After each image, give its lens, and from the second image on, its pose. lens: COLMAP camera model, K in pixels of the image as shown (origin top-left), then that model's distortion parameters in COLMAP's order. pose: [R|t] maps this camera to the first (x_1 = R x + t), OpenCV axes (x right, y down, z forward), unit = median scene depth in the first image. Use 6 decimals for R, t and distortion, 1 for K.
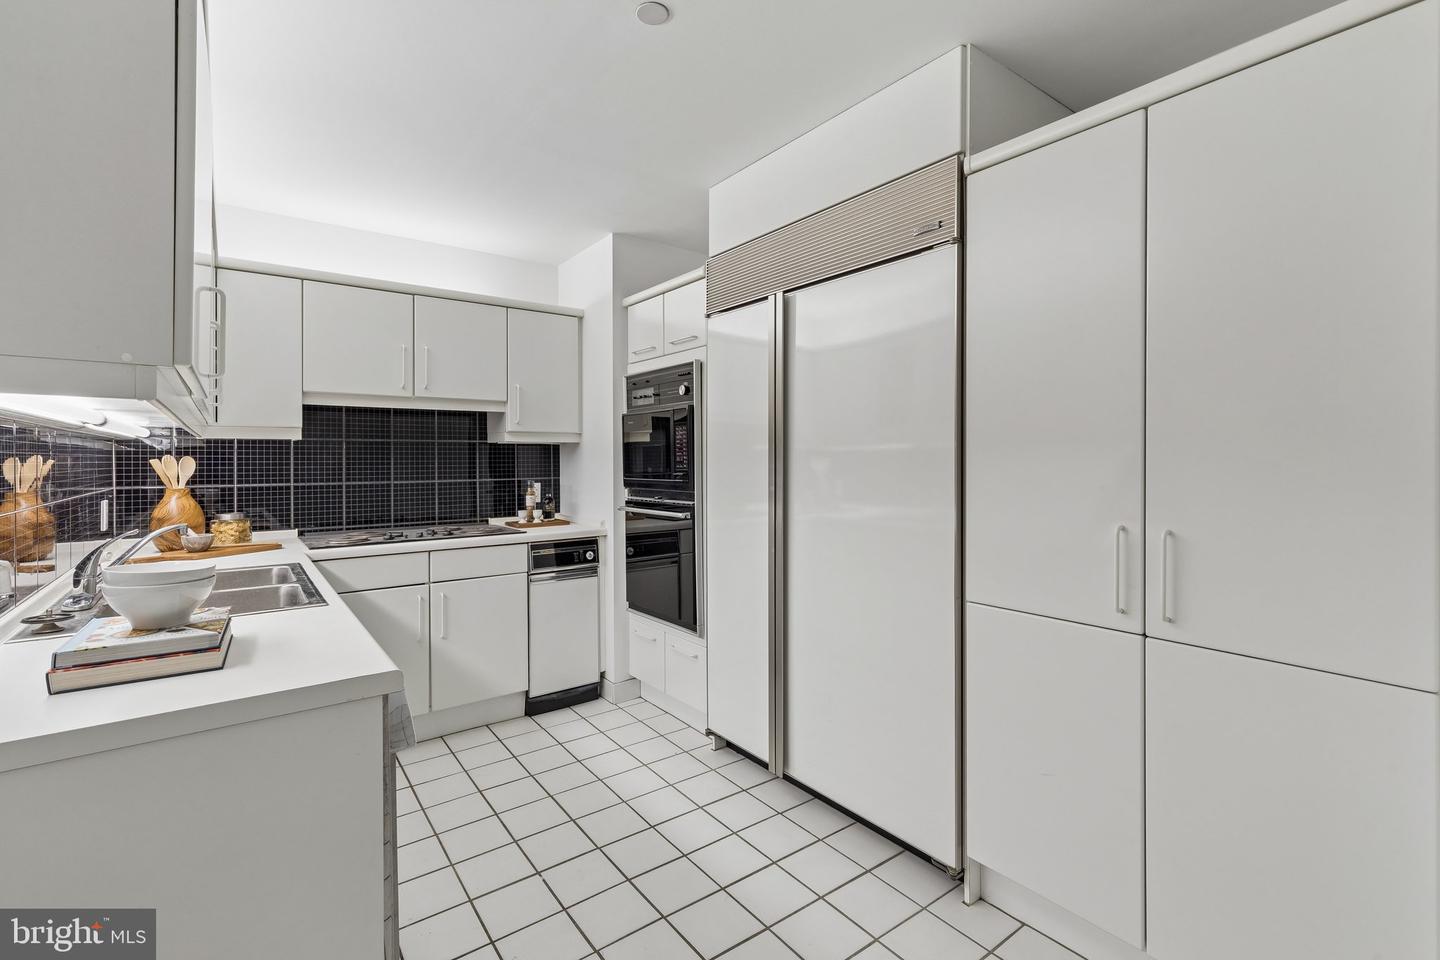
lens RADIAL K [[662.3, 0, 723.3], [0, 662.3, 471.3], [0, 0, 1]] dist [0.003547, -0.000061]
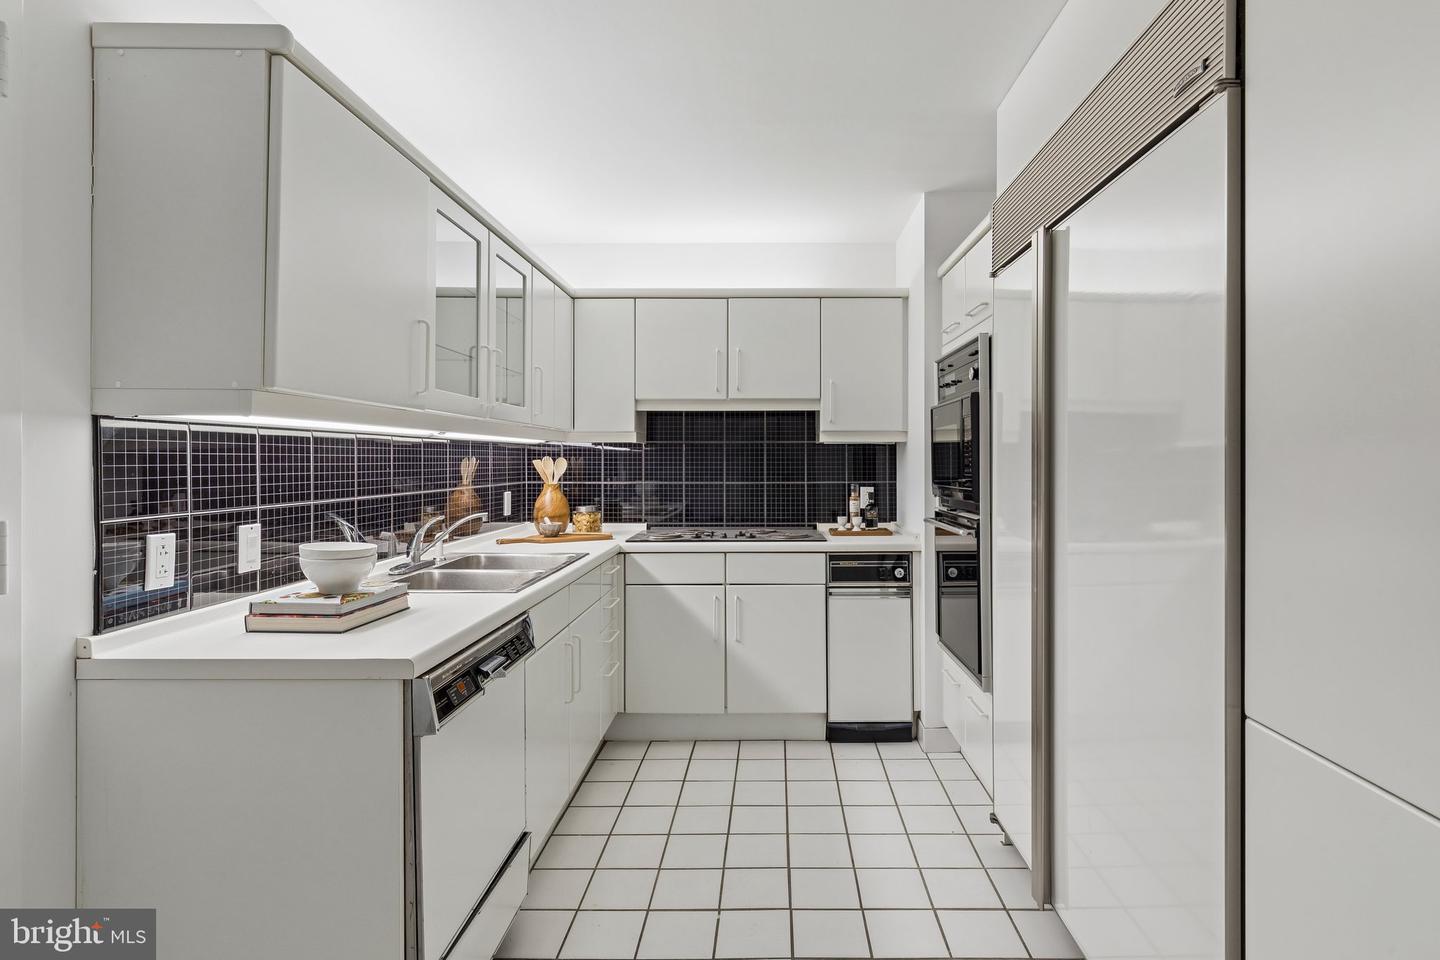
lens RADIAL K [[719.8, 0, 720.8], [0, 719.8, 469.4], [0, 0, 1]] dist [-0.004298, -0.000814]
pose [[0.790538, 0.010955, -0.612315, 0.198677], [-0.013957, 0.999903, -0.000131, -0.004257], [0.612254, 0.008650, 0.790614, 0.124961]]
